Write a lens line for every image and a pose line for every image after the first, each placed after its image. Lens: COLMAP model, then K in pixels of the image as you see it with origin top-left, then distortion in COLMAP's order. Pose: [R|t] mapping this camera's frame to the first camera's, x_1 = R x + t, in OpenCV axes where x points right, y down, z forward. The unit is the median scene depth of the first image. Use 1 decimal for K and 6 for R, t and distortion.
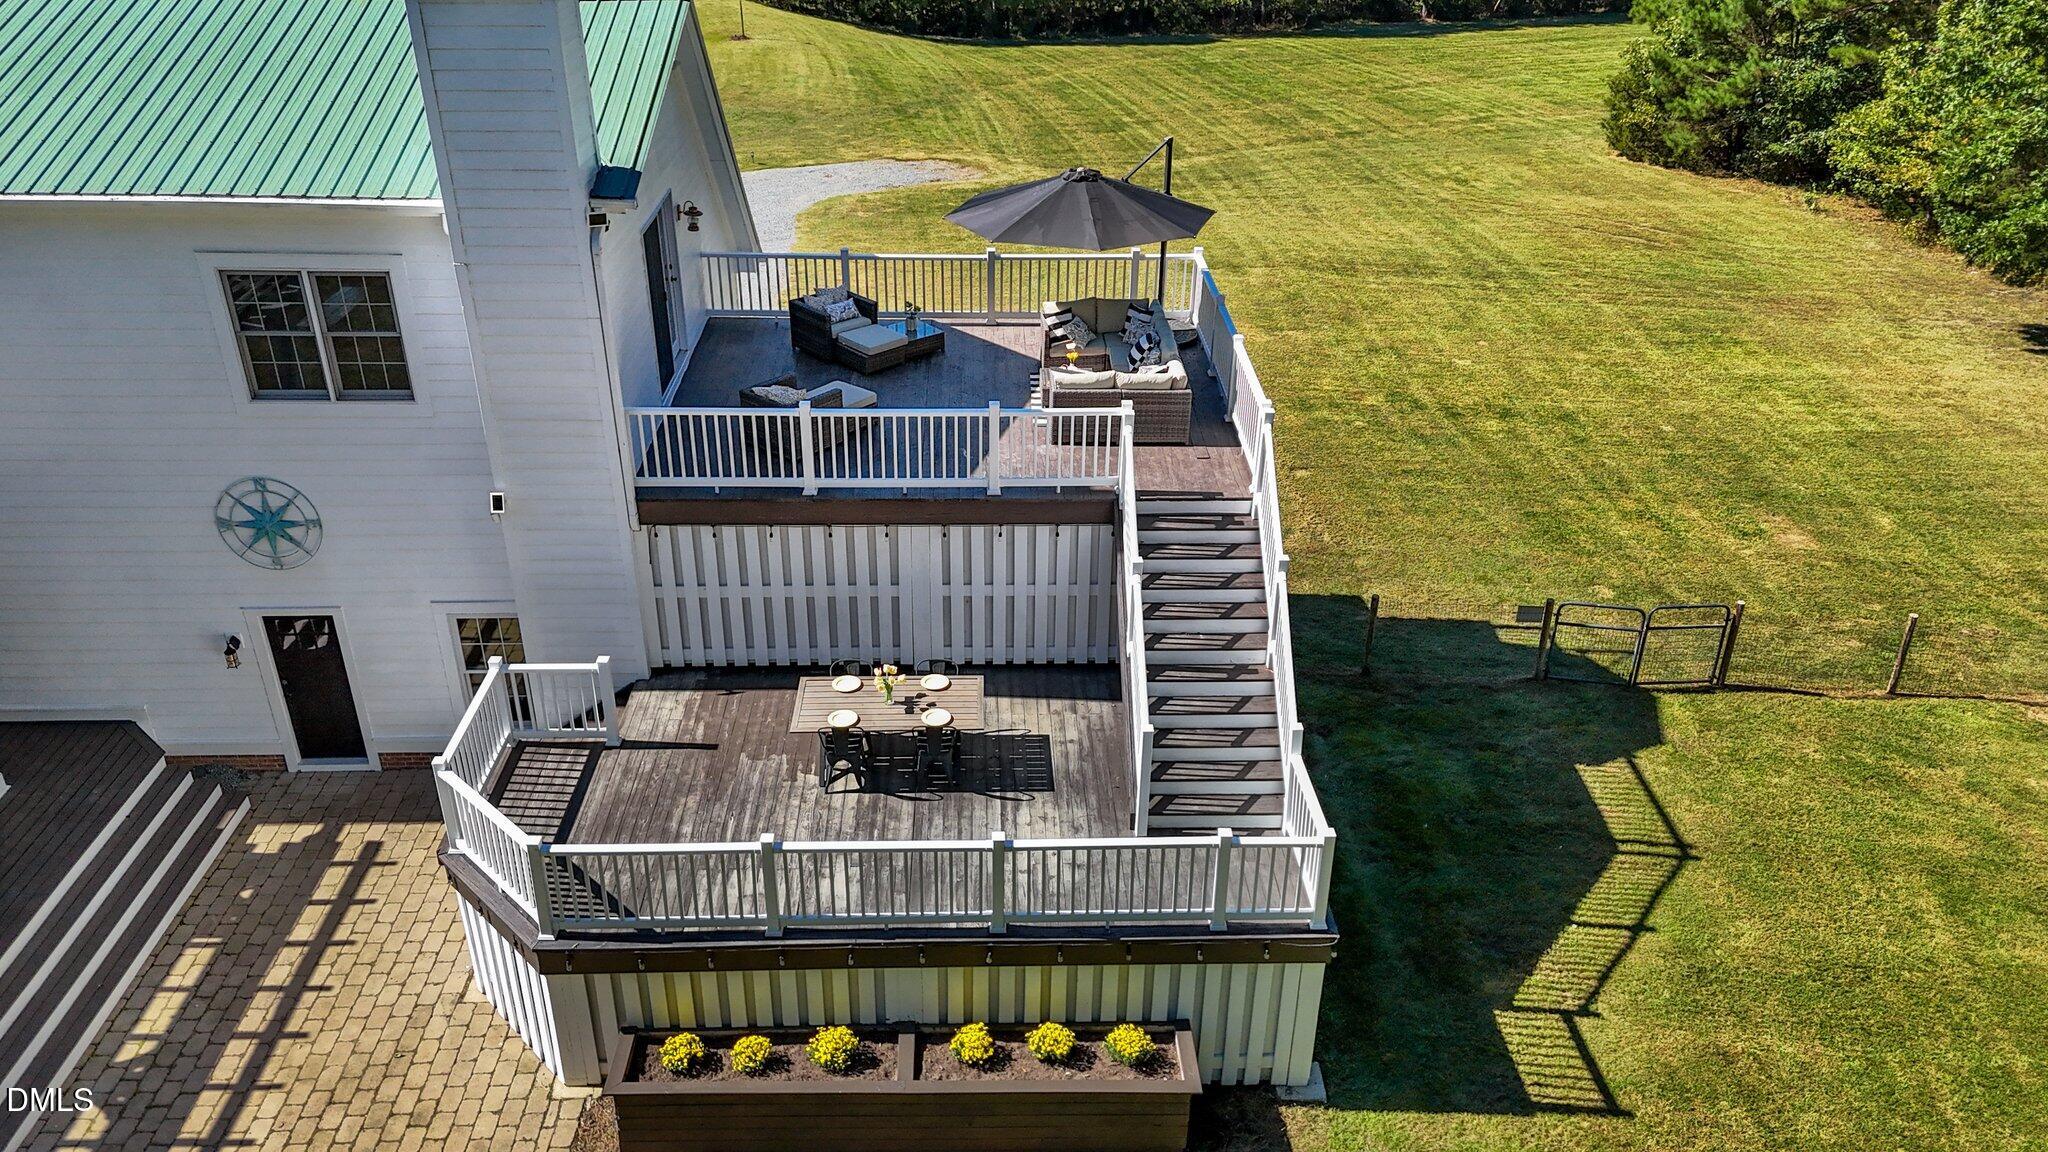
lens RADIAL K [[1498.2, 0, 1024.0], [0, 1498.2, 551.1], [0, 0, 1]] dist [0.095071, -0.107619]
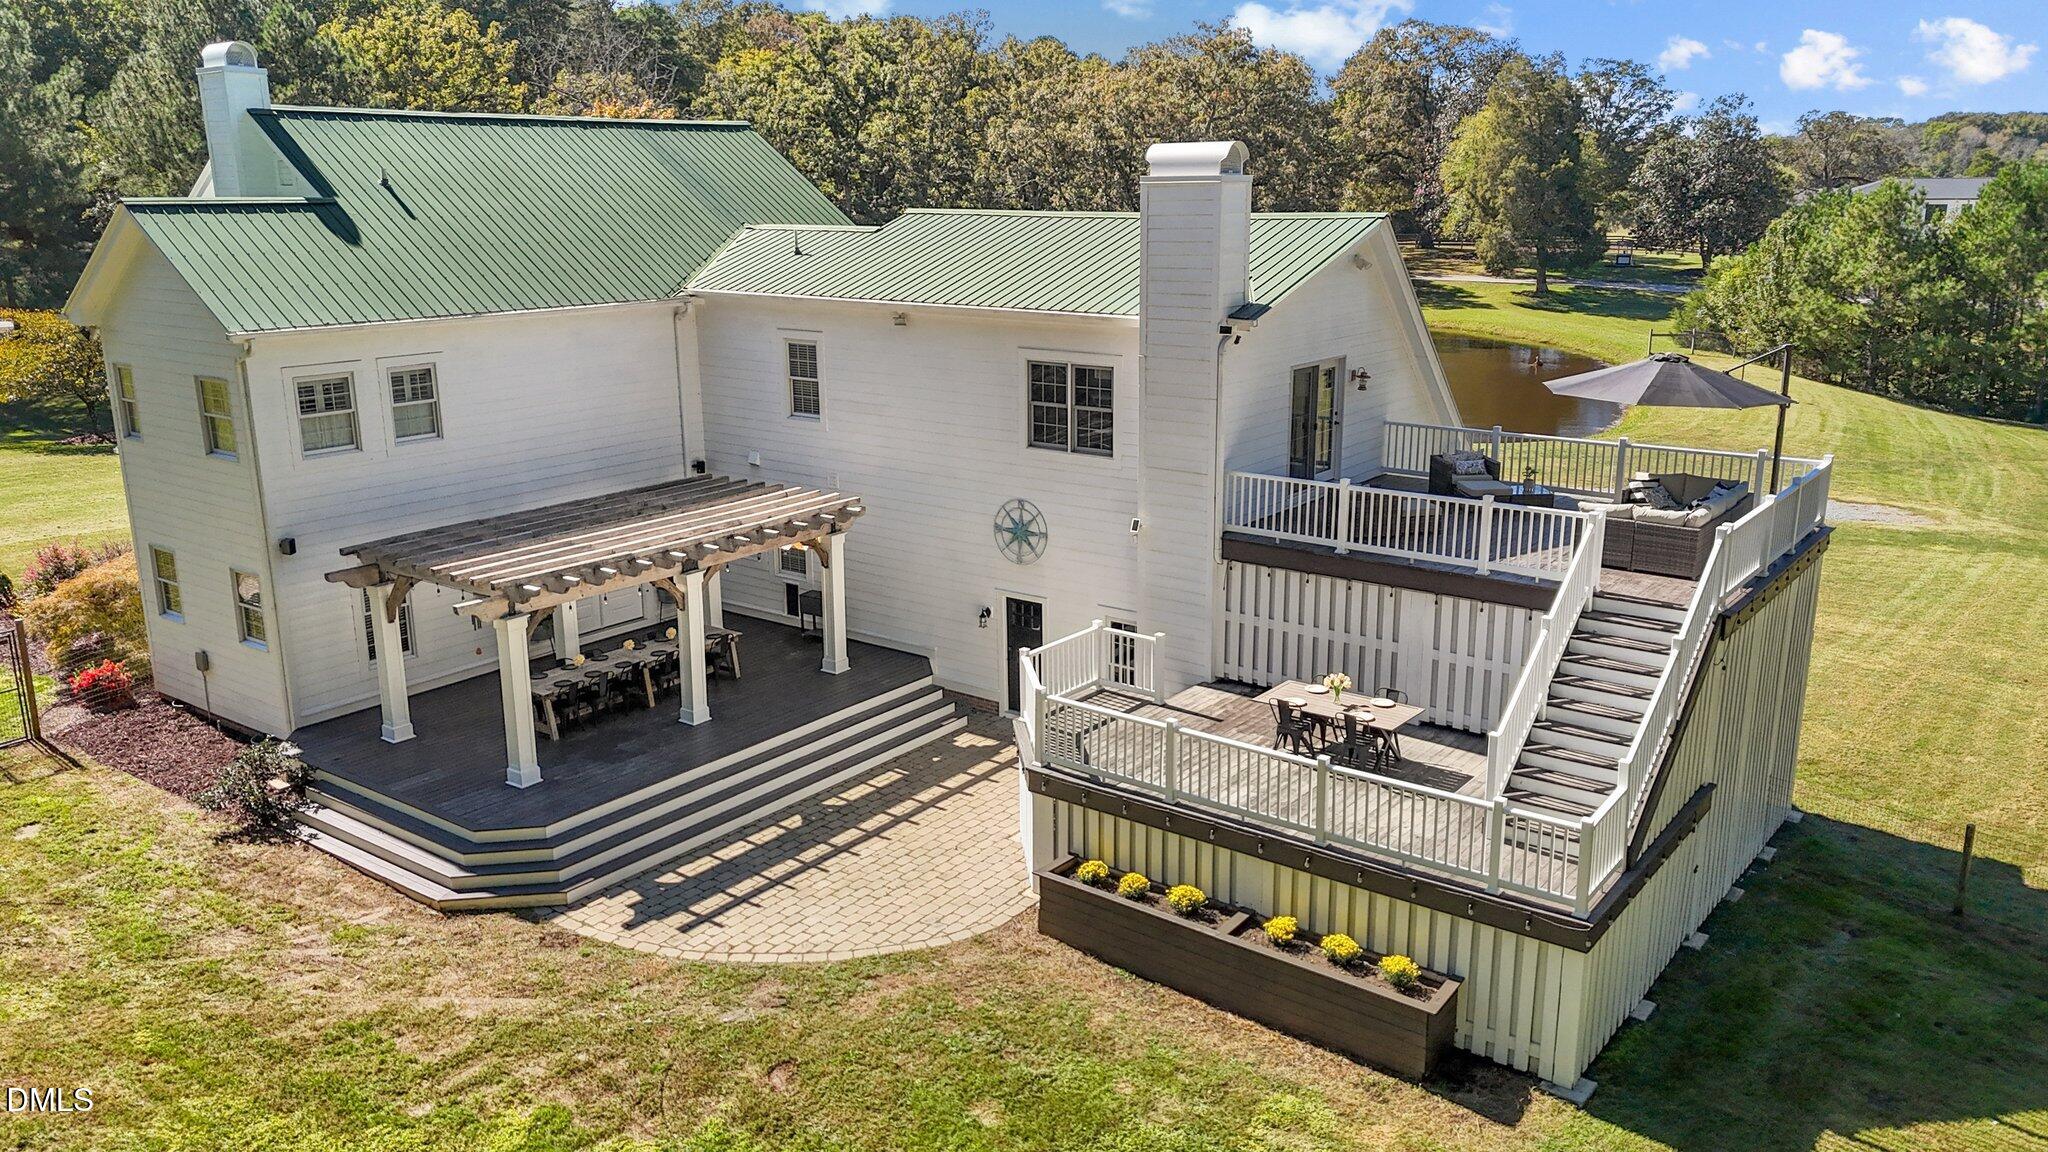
lens RADIAL K [[1498.2, 0, 1024.0], [0, 1498.2, 551.1], [0, 0, 1]] dist [0.095071, -0.107619]
pose [[0.782405, 0.137571, -0.607384, 0.428374], [-0.277642, 0.950064, -0.142458, 0.219468], [0.557456, 0.280095, 0.781530, -0.159017]]
